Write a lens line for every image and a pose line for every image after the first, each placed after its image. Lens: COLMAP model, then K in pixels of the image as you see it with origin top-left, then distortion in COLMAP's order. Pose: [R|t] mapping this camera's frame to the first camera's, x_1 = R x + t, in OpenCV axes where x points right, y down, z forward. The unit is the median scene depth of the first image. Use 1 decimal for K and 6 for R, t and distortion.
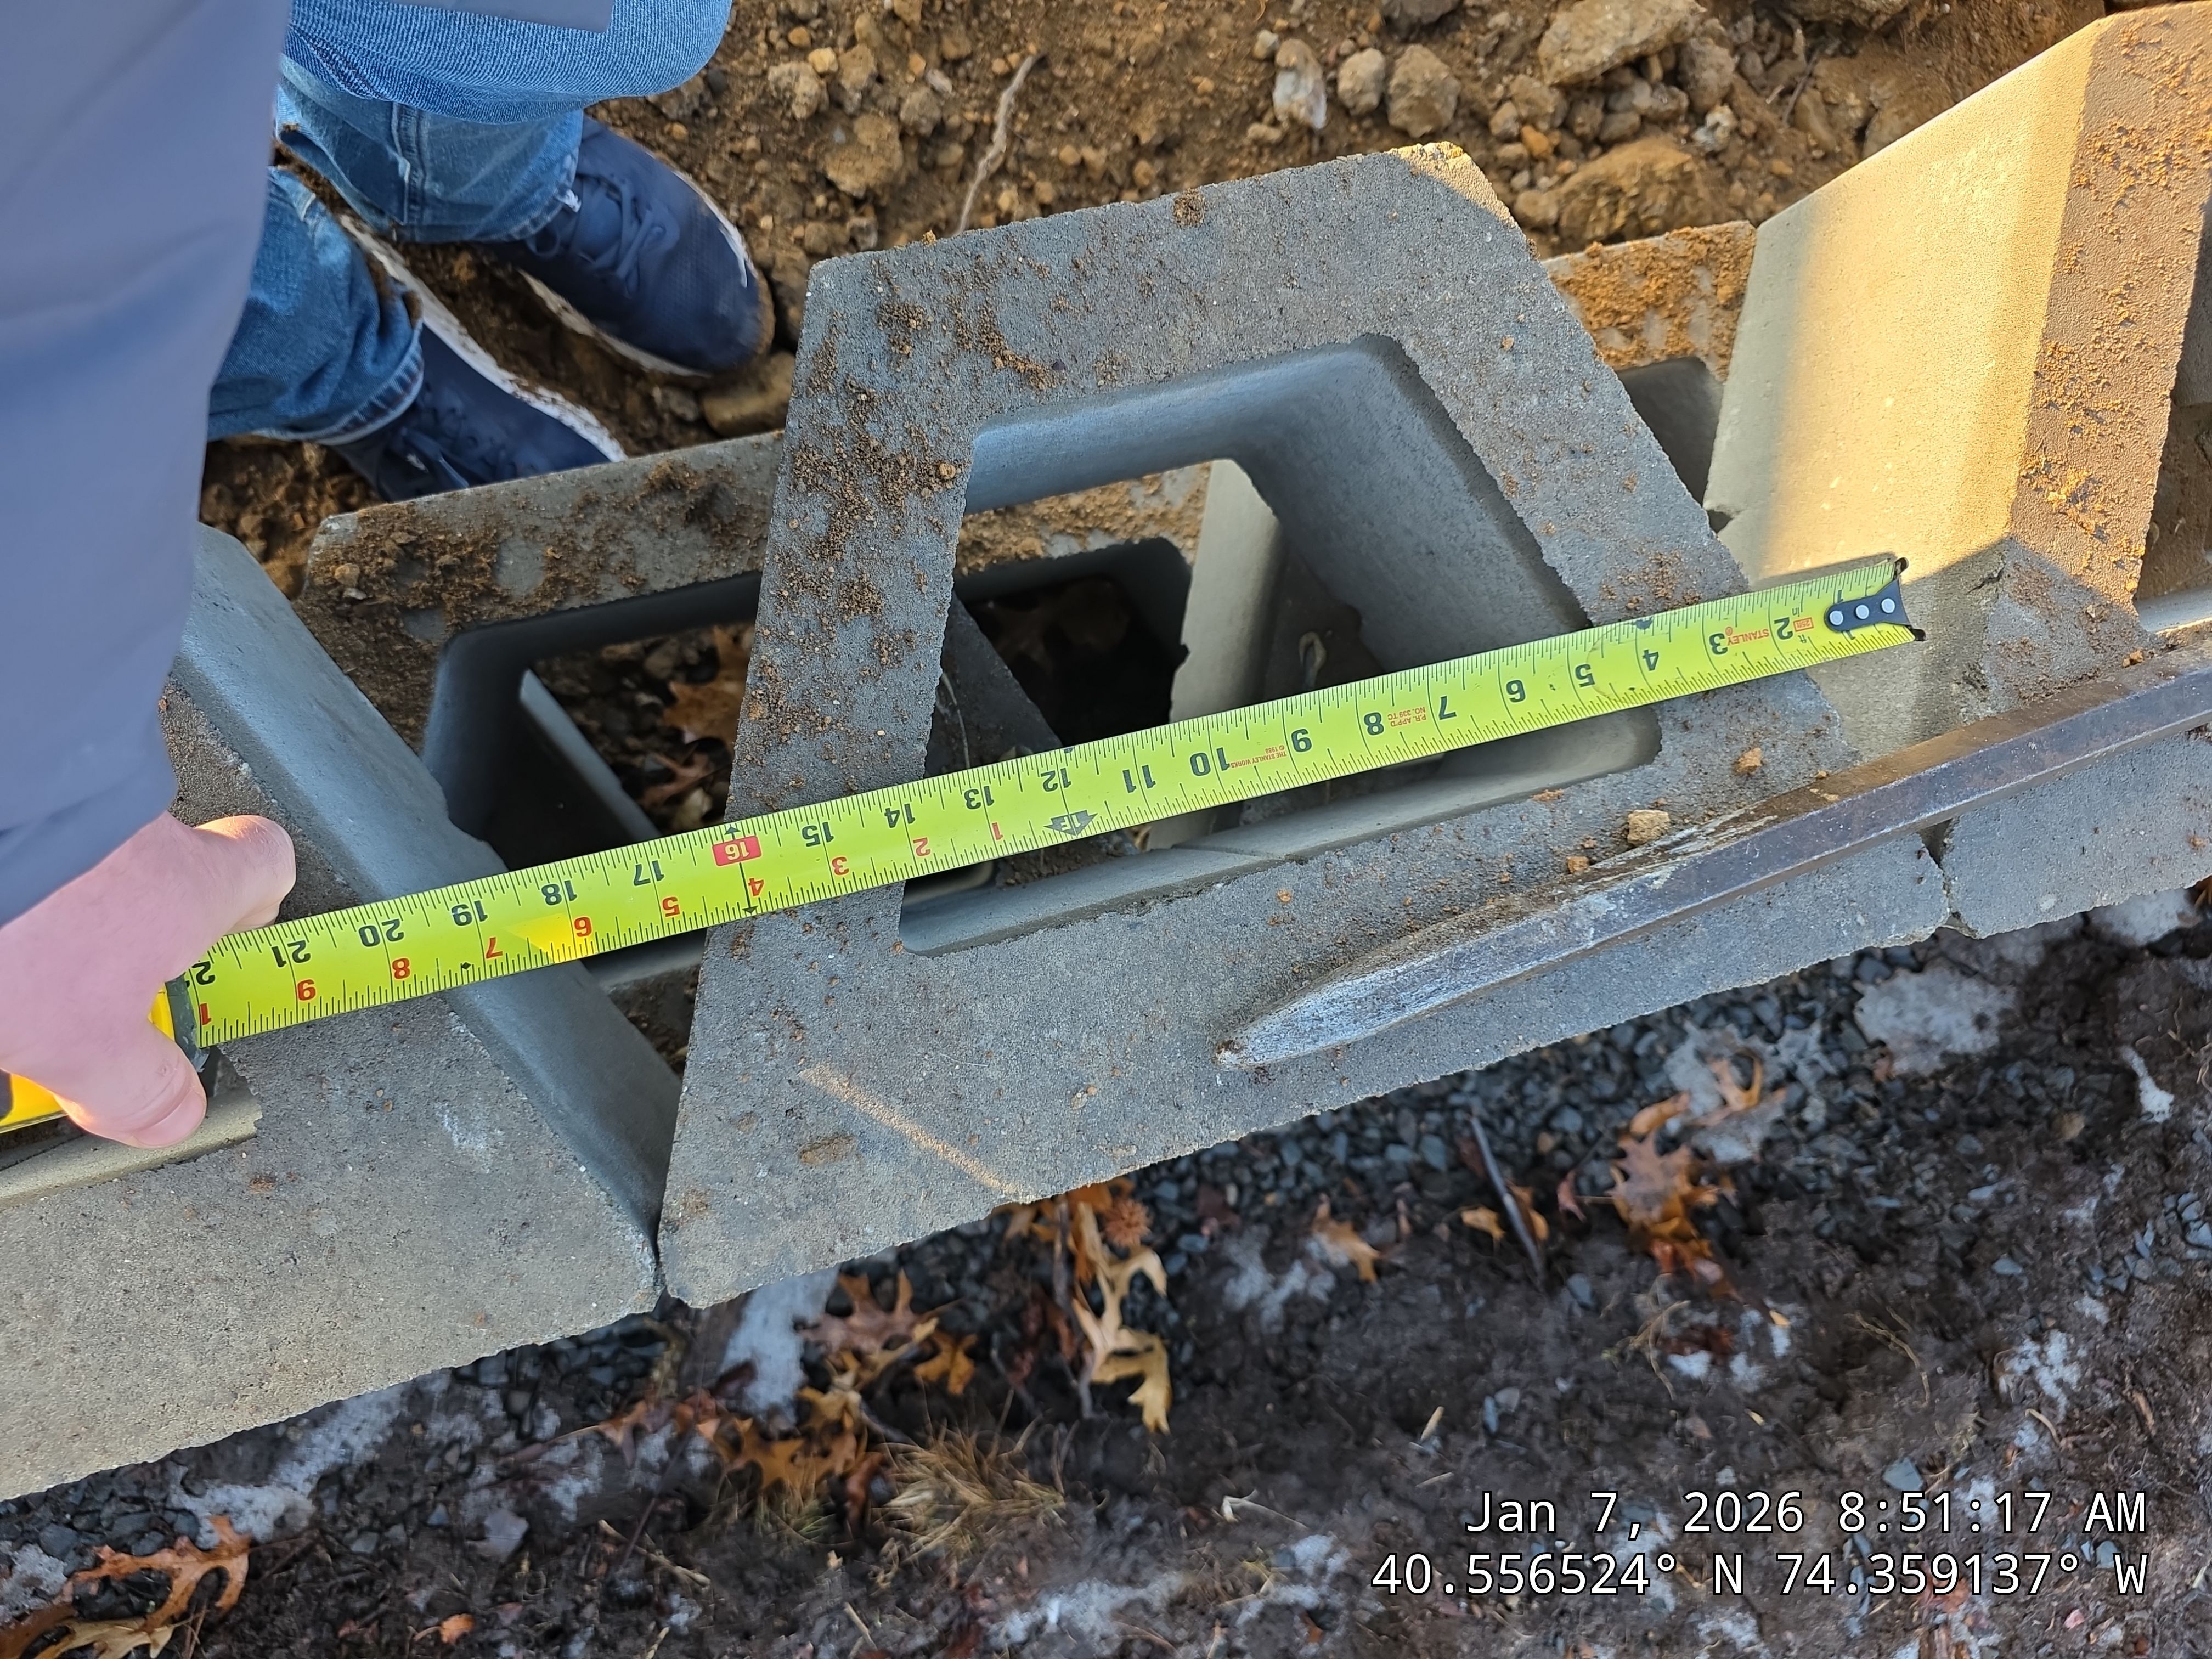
lens RADIAL K [[1460.2, 0, 1100.9], [0, 1460.2, 825.6], [0, 0, 1]] dist [0.033706, -0.033596]
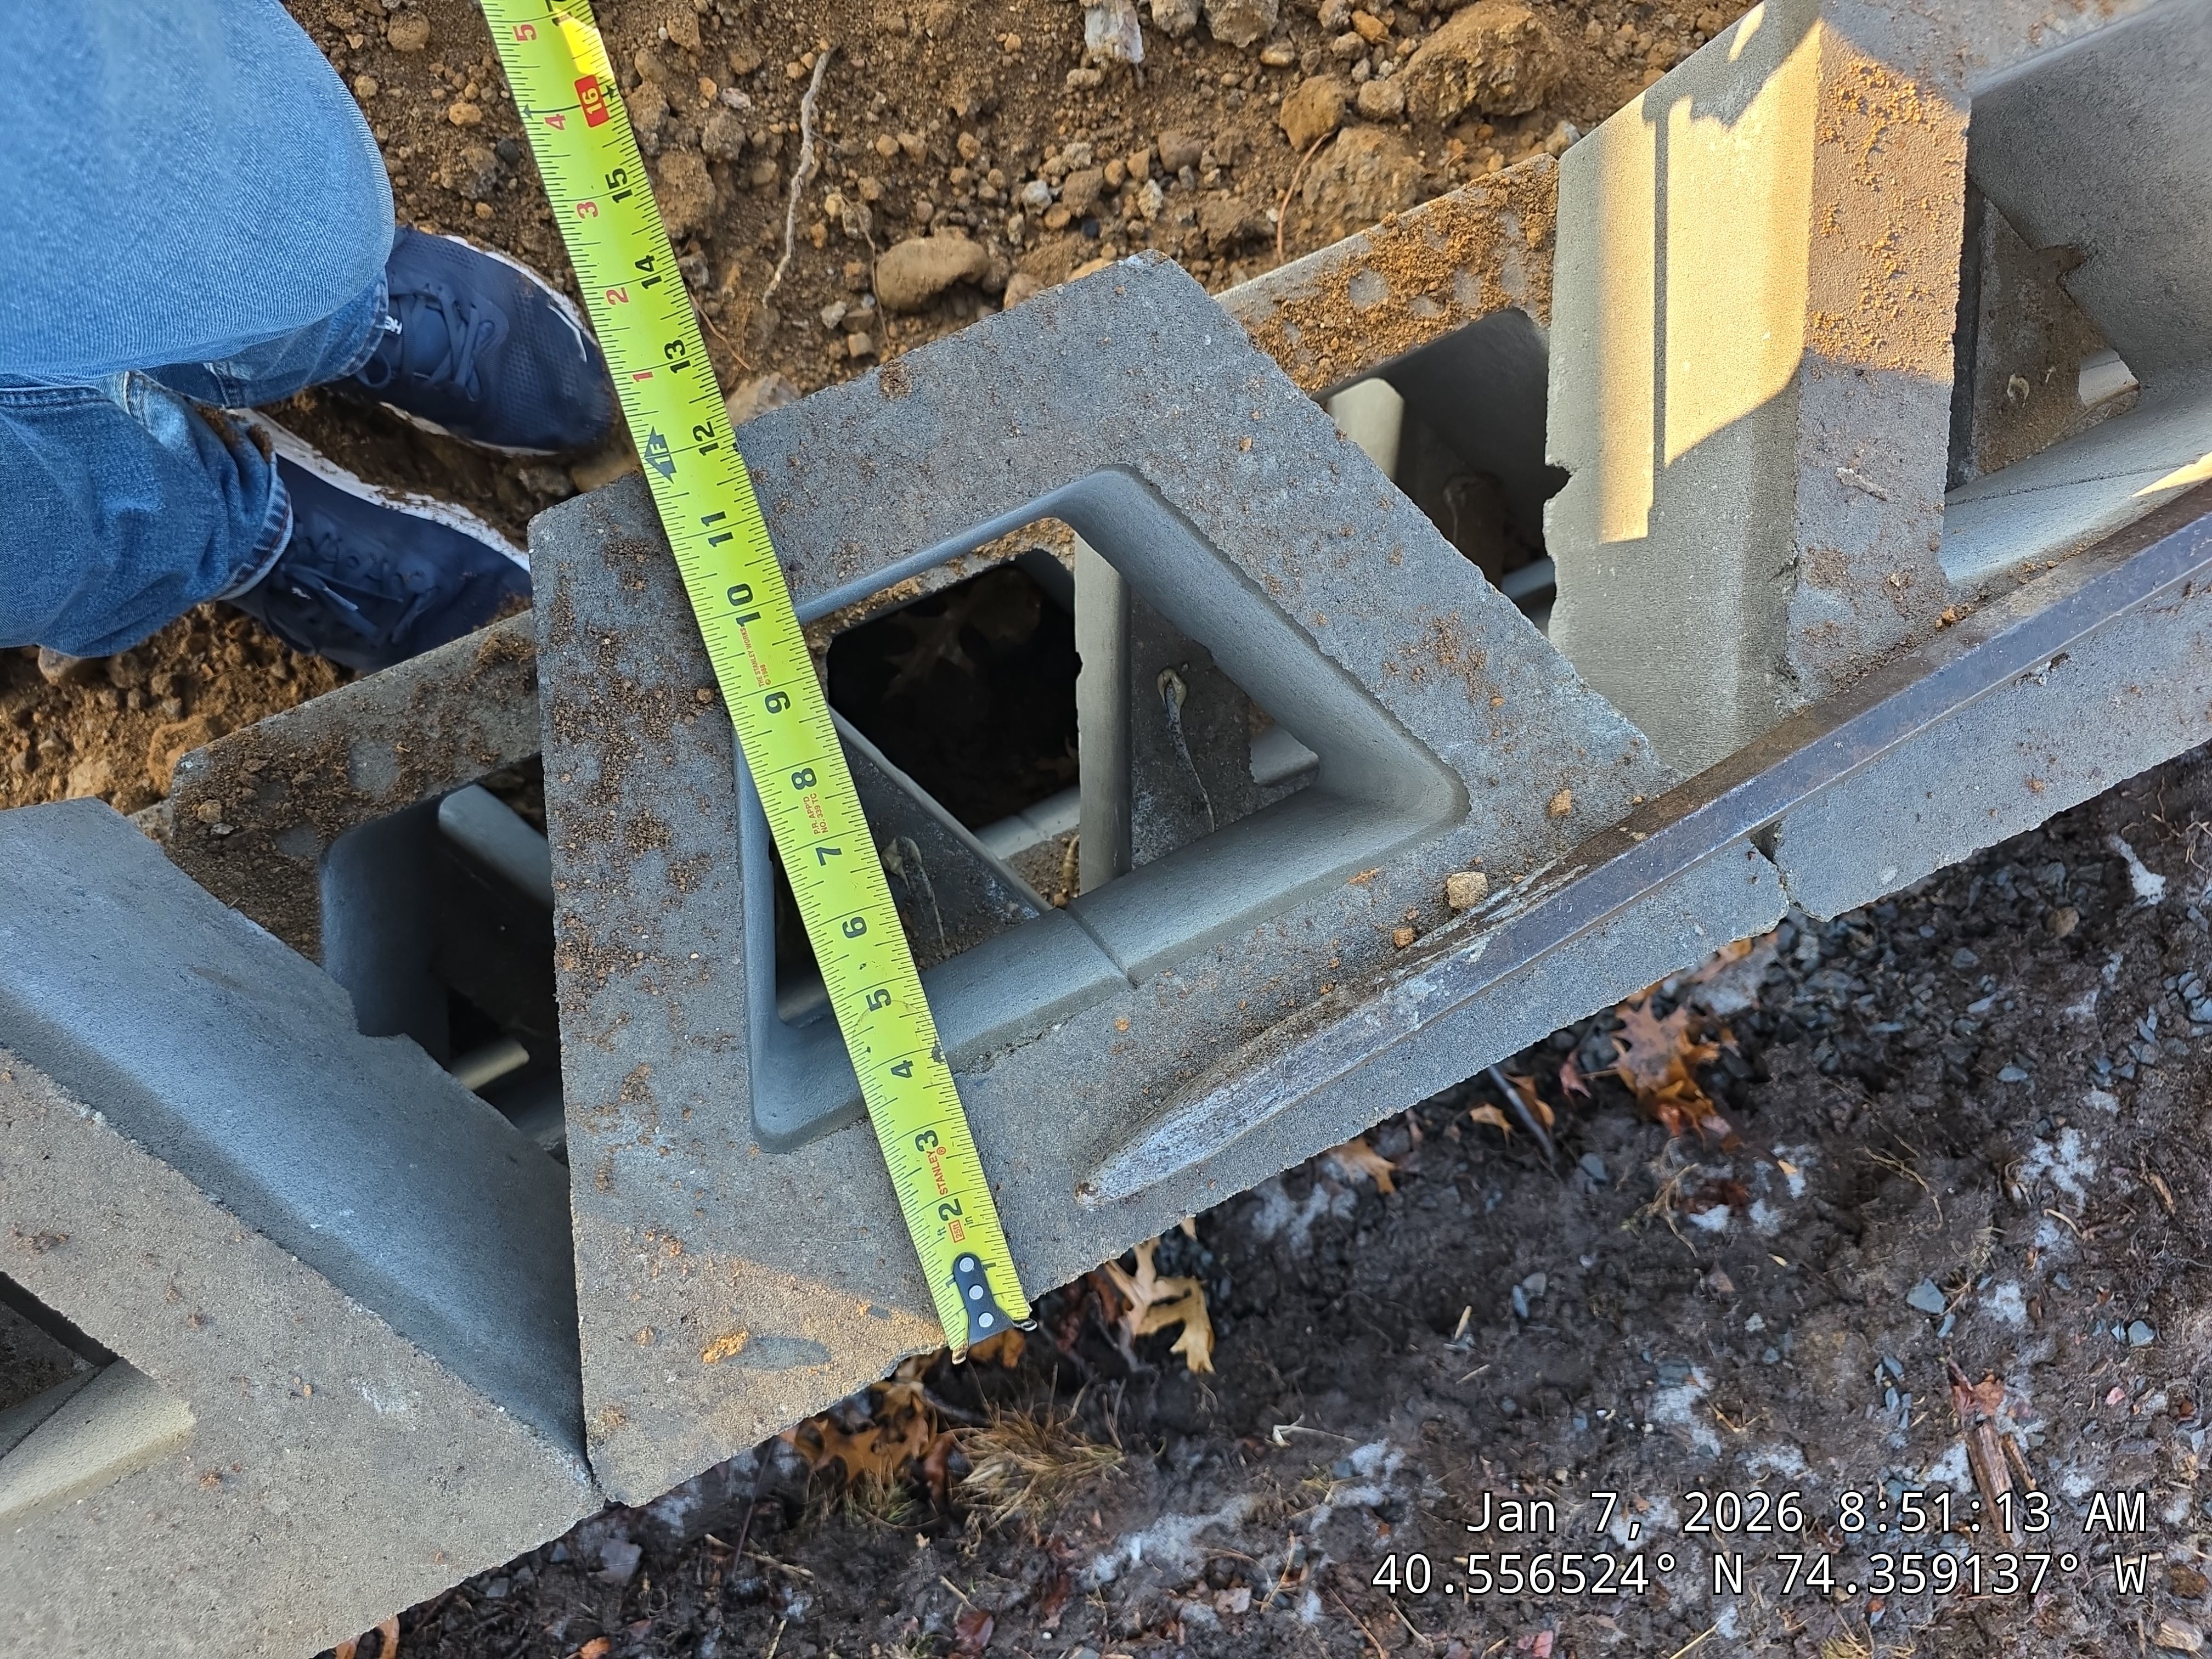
lens RADIAL K [[1453.2, 0, 1105.7], [0, 1453.2, 834.7], [0, 0, 1]] dist [0.044027, -0.043225]
pose [[0.983834, -0.174322, -0.041016, 0.078491], [0.177648, 0.978939, 0.100592, -0.082018], [0.022617, -0.106252, 0.994082, -0.002535]]
